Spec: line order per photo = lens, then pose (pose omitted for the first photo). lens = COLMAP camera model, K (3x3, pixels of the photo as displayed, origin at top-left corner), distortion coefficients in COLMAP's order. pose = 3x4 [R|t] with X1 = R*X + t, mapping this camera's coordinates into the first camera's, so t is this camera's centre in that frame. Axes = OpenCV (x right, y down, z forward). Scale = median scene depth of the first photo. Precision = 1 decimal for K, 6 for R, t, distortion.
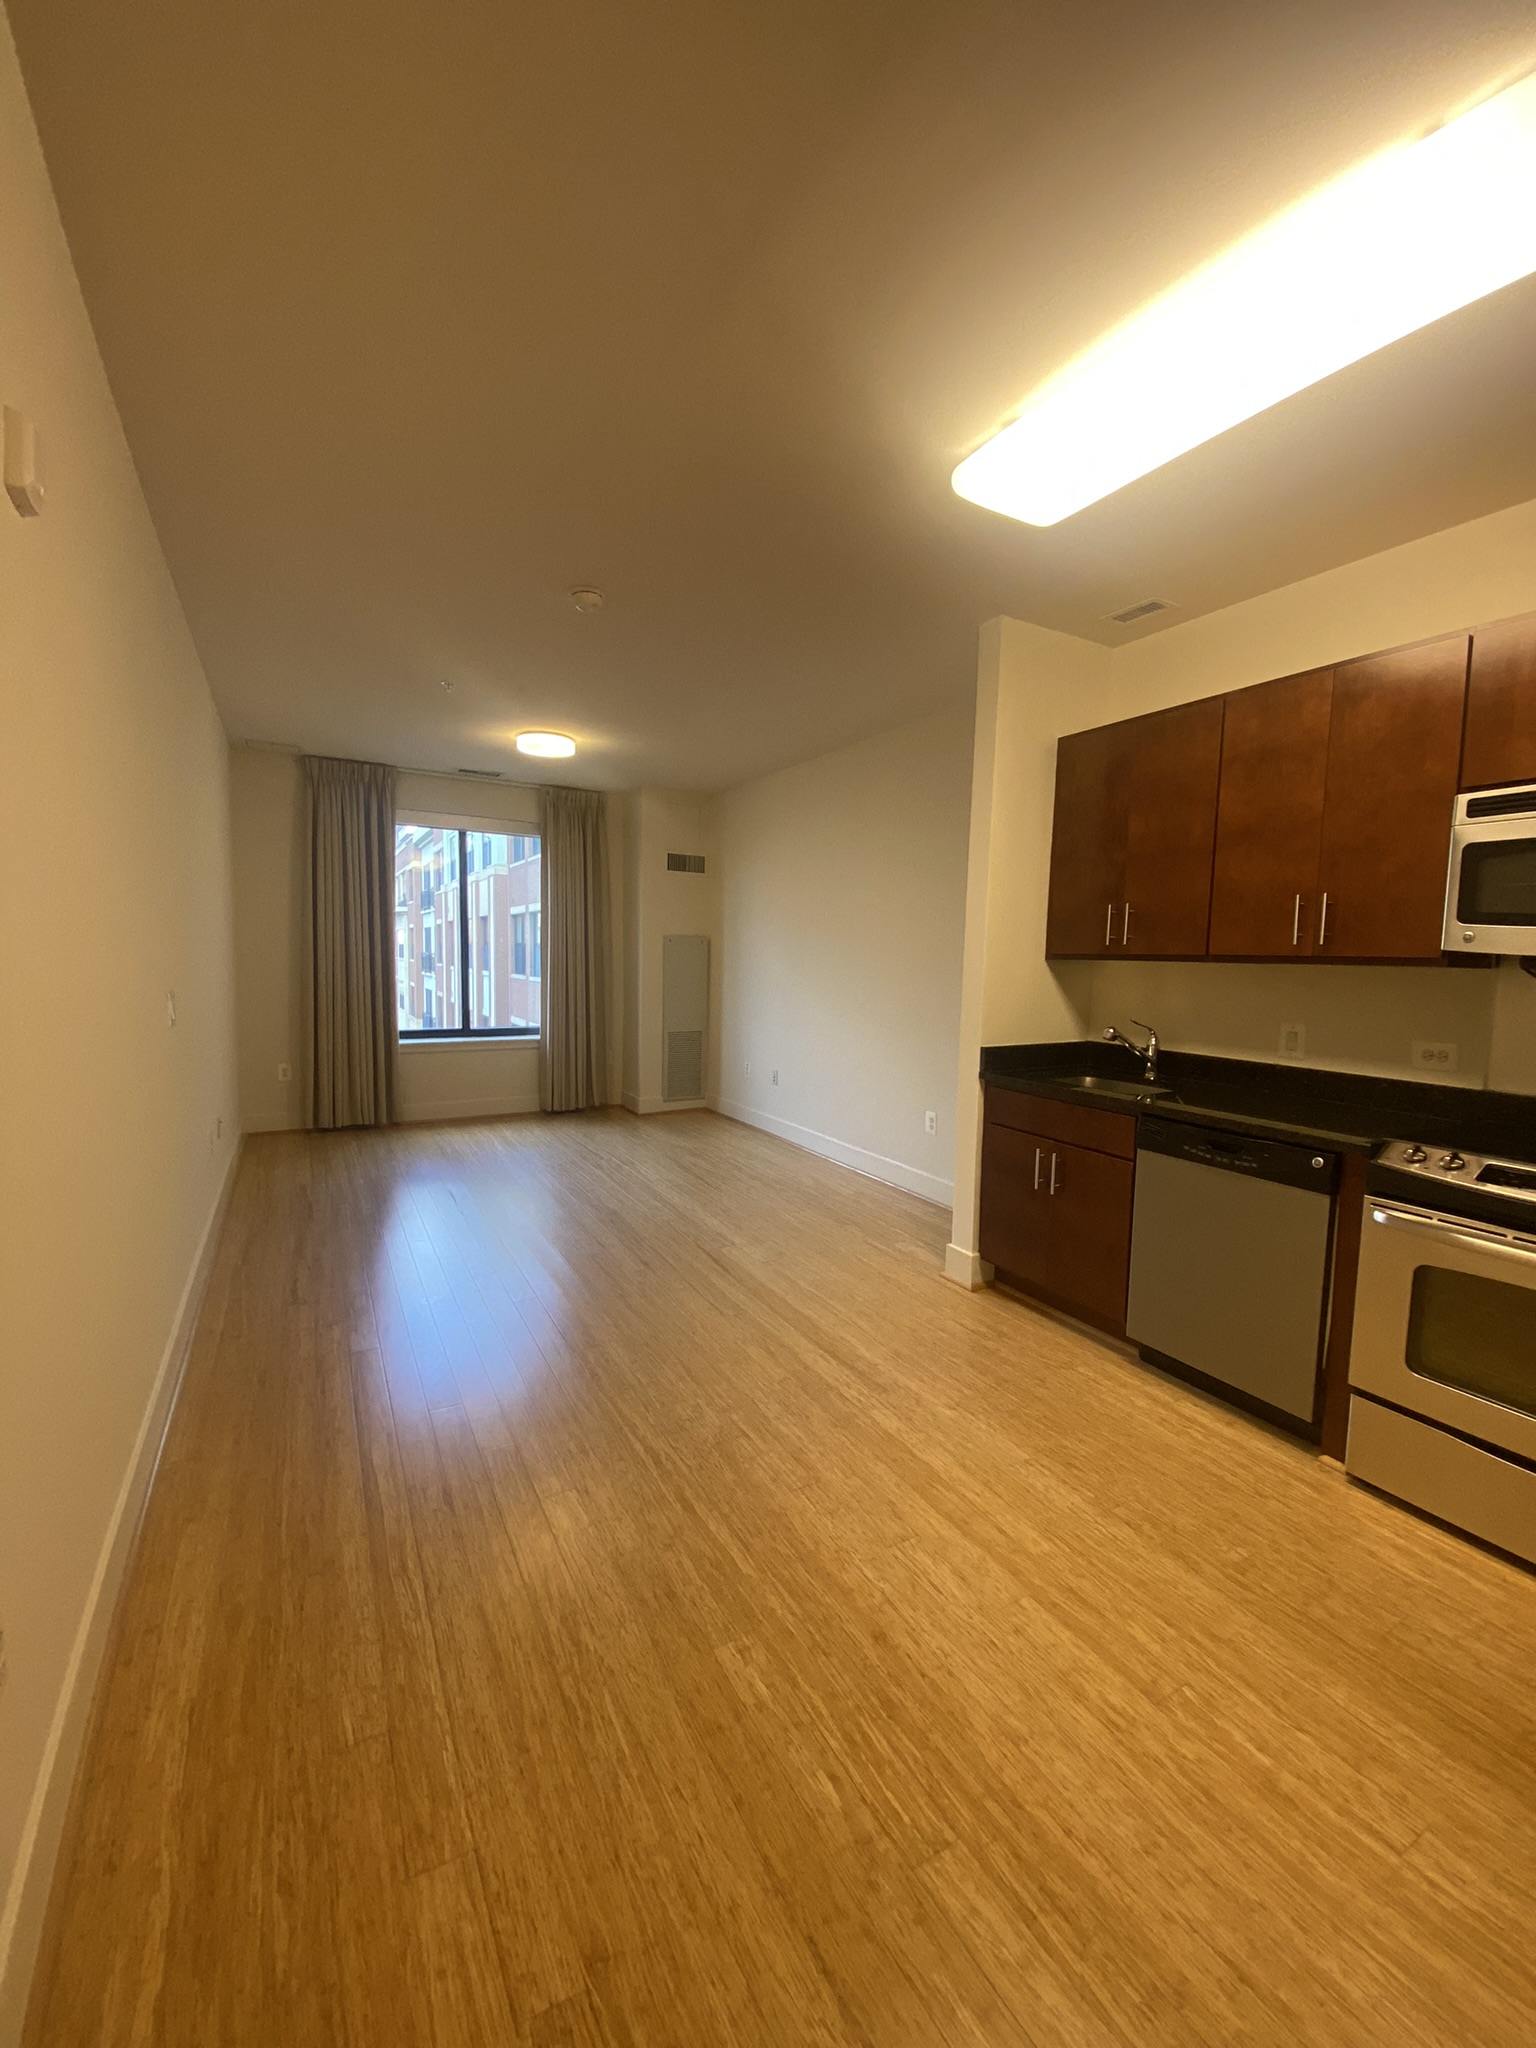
lens RADIAL K [[827.2, 0, 768.0], [0, 827.2, 1024.0], [0, 0, 1]] dist [0.014792, -0.022289]
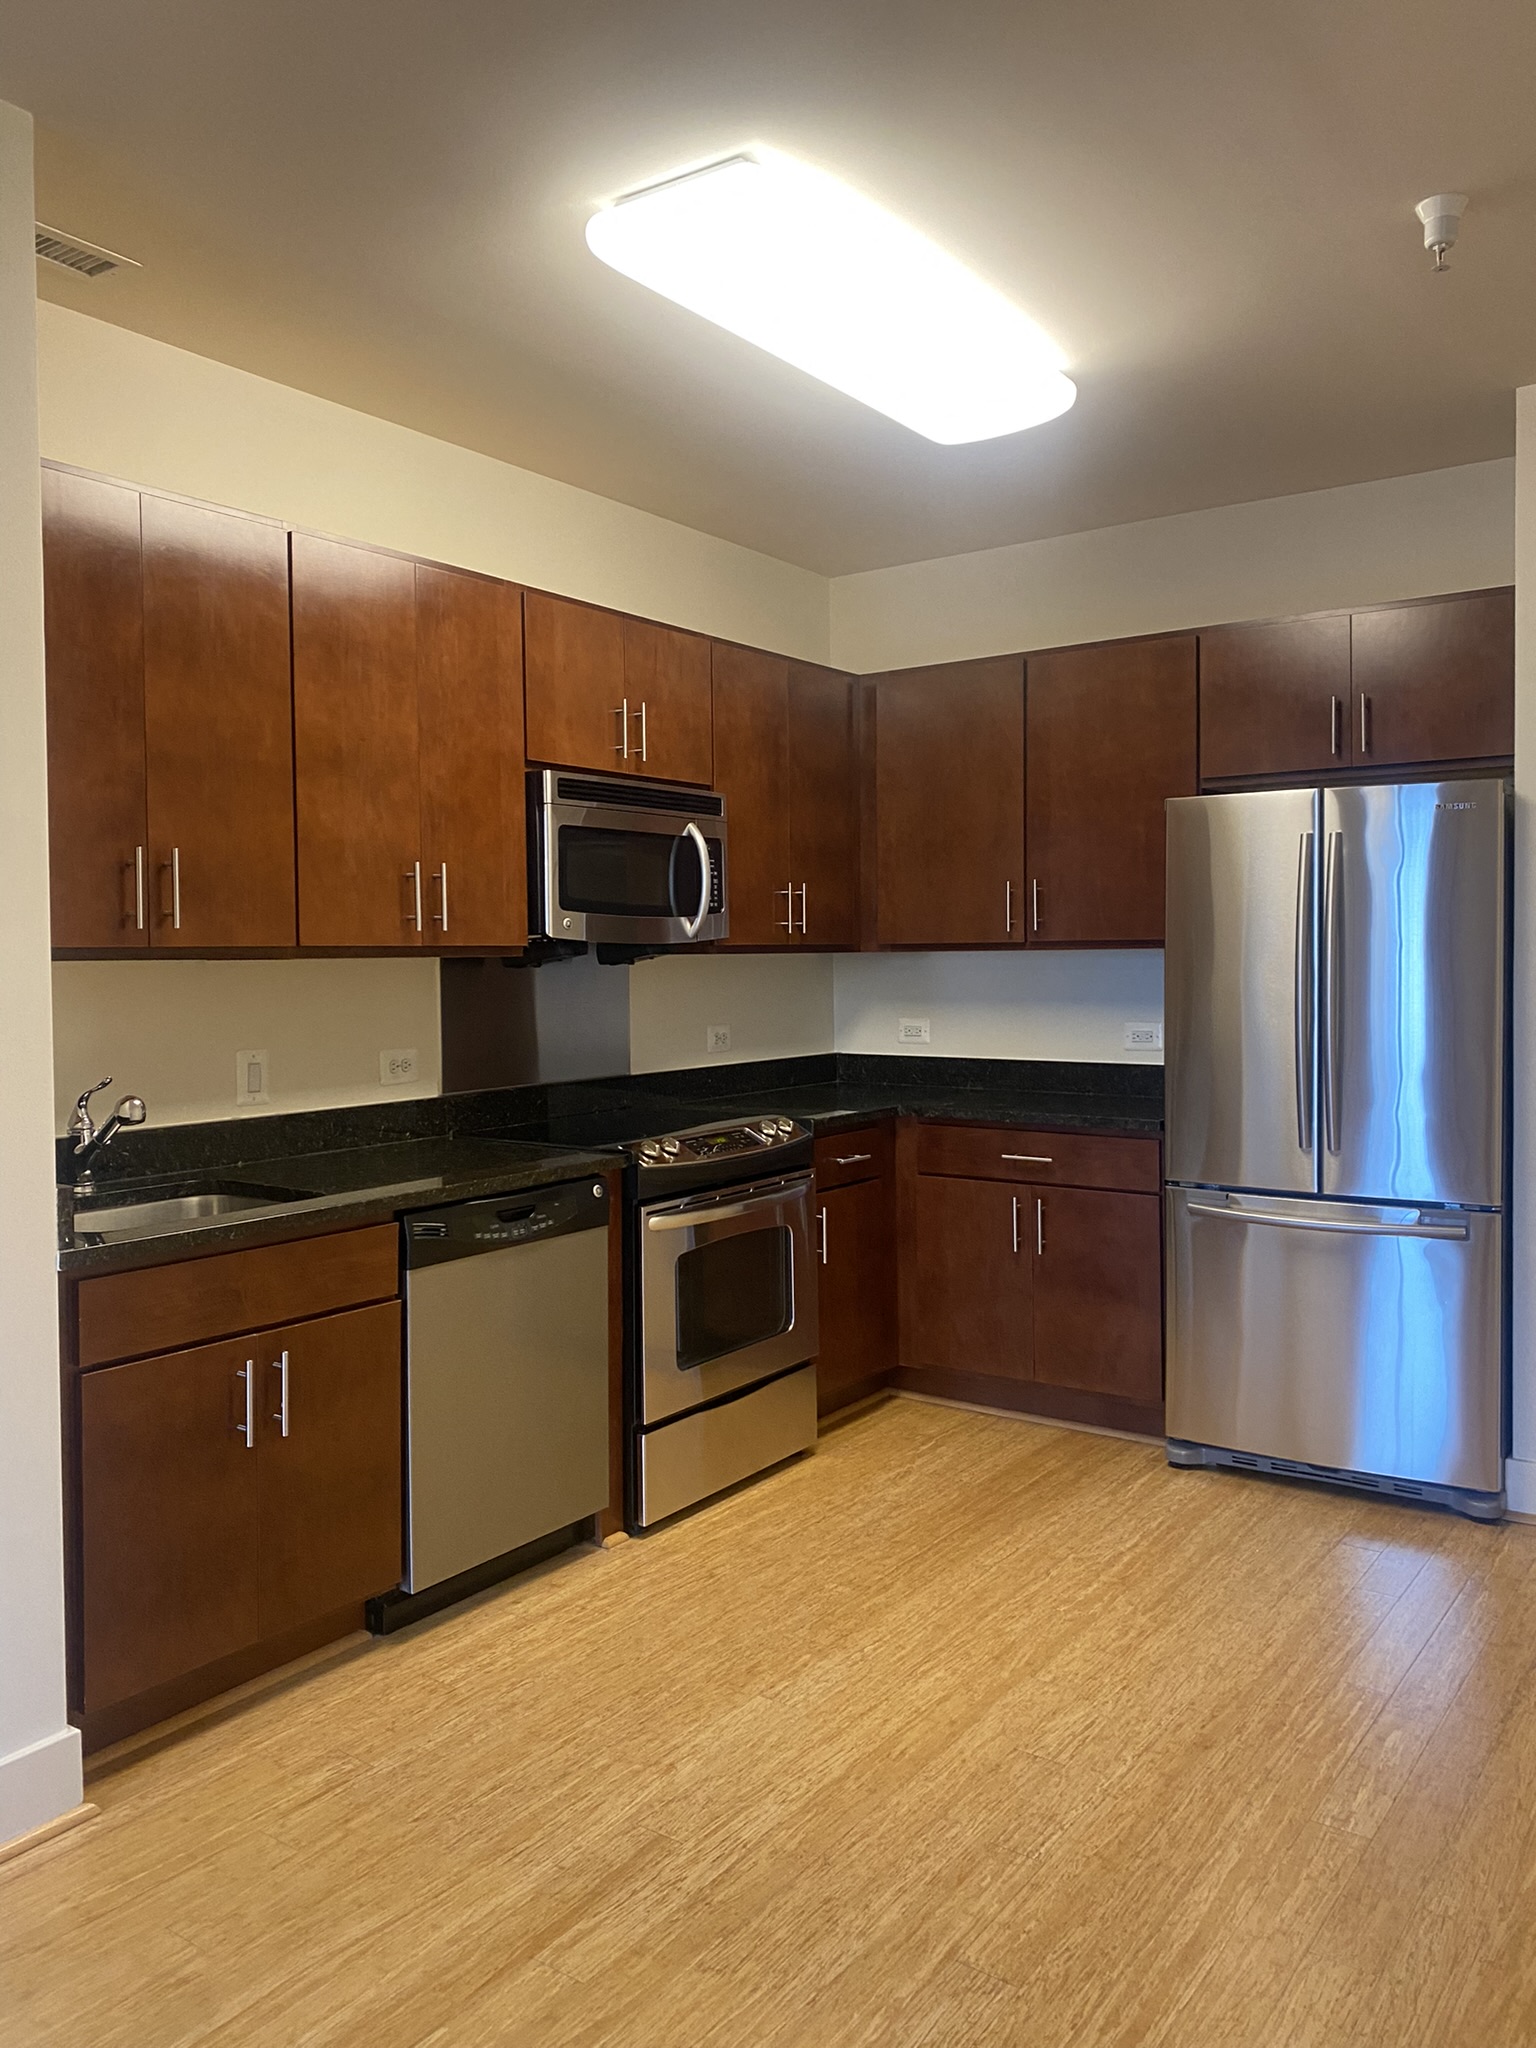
lens RADIAL K [[1544.1, 0, 766.8], [0, 1544.1, 984.0], [0, 0, 1]] dist [-0.000326, -0.008965]
pose [[-0.422960, -0.036839, 0.905399, -0.791962], [0.081635, 0.993561, 0.078562, -0.145704], [-0.902464, 0.107141, -0.417229, 1.450043]]
